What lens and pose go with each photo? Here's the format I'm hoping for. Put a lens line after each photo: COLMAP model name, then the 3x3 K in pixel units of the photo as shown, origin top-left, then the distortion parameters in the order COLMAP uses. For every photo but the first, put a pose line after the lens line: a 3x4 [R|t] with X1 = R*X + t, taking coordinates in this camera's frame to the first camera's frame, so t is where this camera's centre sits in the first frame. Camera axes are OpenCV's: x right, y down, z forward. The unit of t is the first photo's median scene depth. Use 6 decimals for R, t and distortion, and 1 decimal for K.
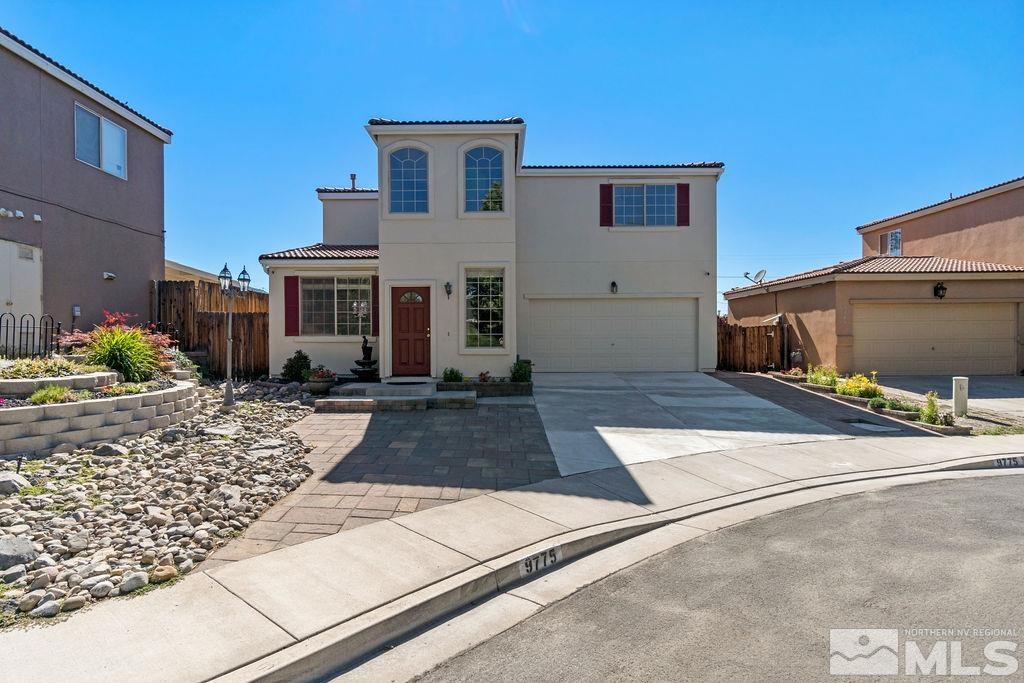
lens RADIAL K [[507.6, 0, 516.6], [0, 507.6, 343.4], [0, 0, 1]] dist [-0.005701, -0.000338]
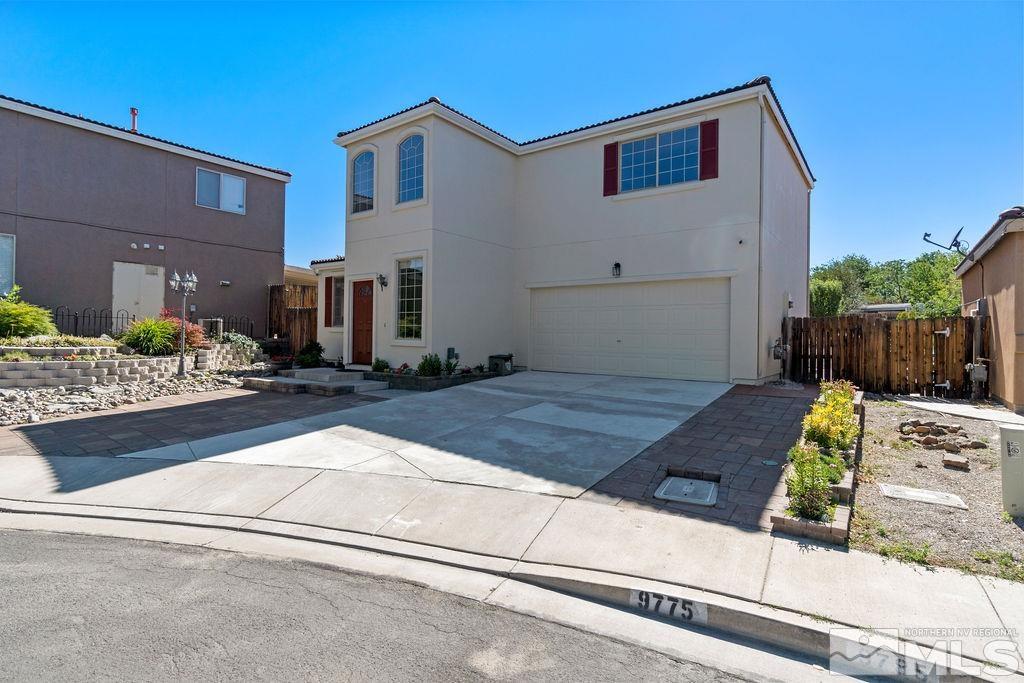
lens RADIAL K [[507.6, 0, 520.1], [0, 507.6, 330.8], [0, 0, 1]] dist [-0.005701, -0.000338]
pose [[0.802786, 0.010897, -0.596167, 0.570896], [-0.023782, 0.999623, -0.013753, 0.000557], [0.595792, 0.025219, 0.802742, 0.280138]]
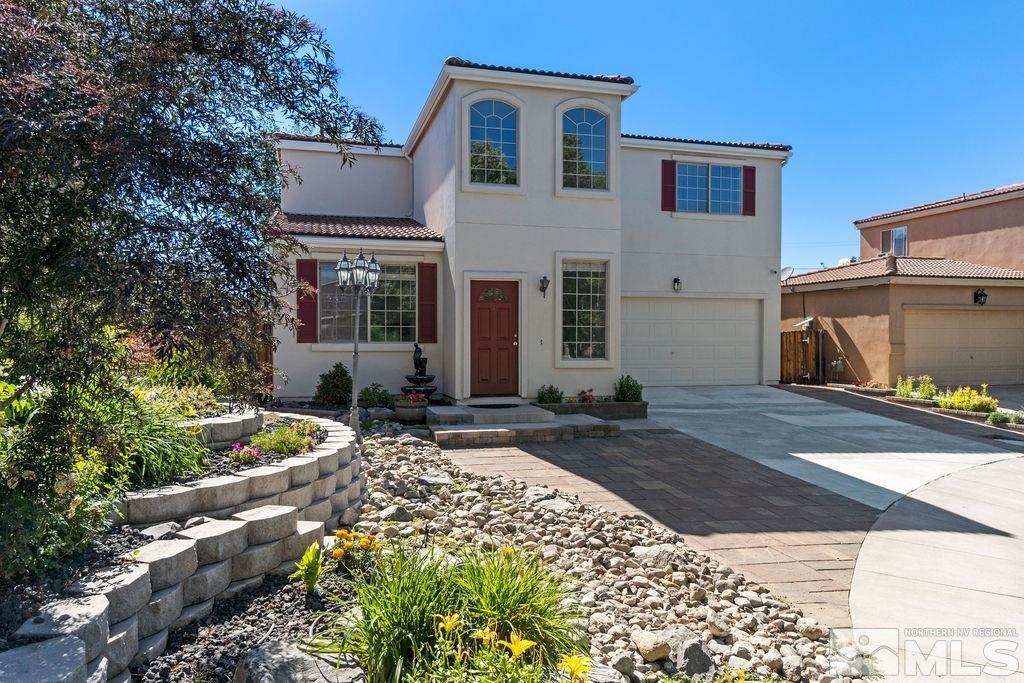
lens RADIAL K [[663.6, 0, 512.2], [0, 663.6, 343.9], [0, 0, 1]] dist [0.000104, -0.006276]
pose [[0.966704, 0.004292, 0.255861, -0.362747], [-0.004461, 0.999990, 0.000081, -0.012951], [-0.255858, -0.001220, 0.966714, 0.015396]]
